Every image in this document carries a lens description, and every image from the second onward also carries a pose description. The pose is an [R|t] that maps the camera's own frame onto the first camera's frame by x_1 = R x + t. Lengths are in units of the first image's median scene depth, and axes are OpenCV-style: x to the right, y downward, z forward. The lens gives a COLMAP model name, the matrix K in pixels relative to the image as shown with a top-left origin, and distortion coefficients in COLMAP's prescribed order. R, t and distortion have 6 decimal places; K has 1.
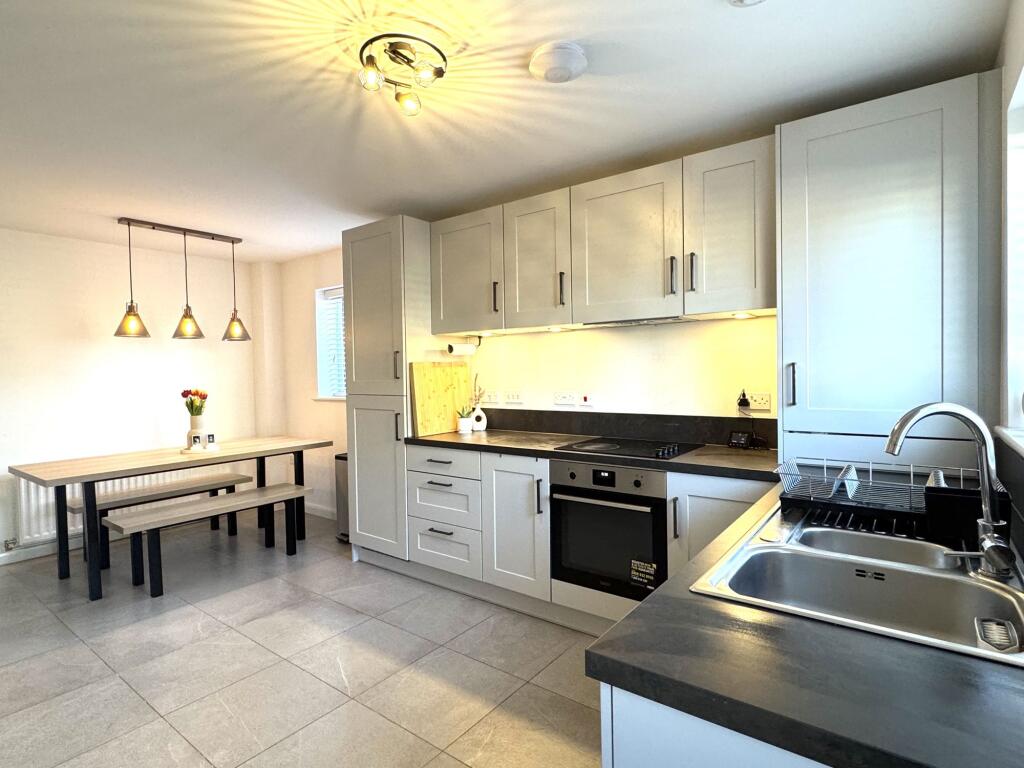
lens RADIAL K [[536.2, 0, 510.8], [0, 536.2, 382.9], [0, 0, 1]] dist [-0.007473, -0.000118]
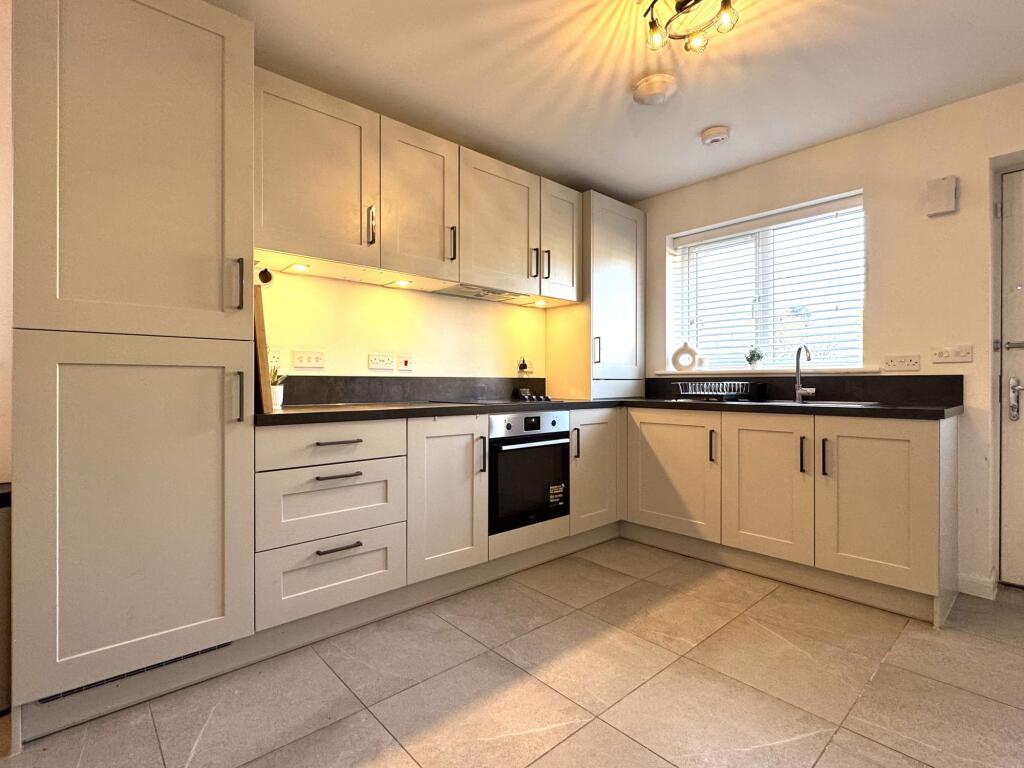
lens RADIAL K [[495.5, 0, 511.2], [0, 495.5, 384.6], [0, 0, 1]] dist [-0.006677, -0.001101]
pose [[0.185508, 0.016772, 0.982500, -0.777478], [0.023098, 0.999504, -0.021423, 0.103623], [-0.982371, 0.026668, 0.185029, 0.752282]]
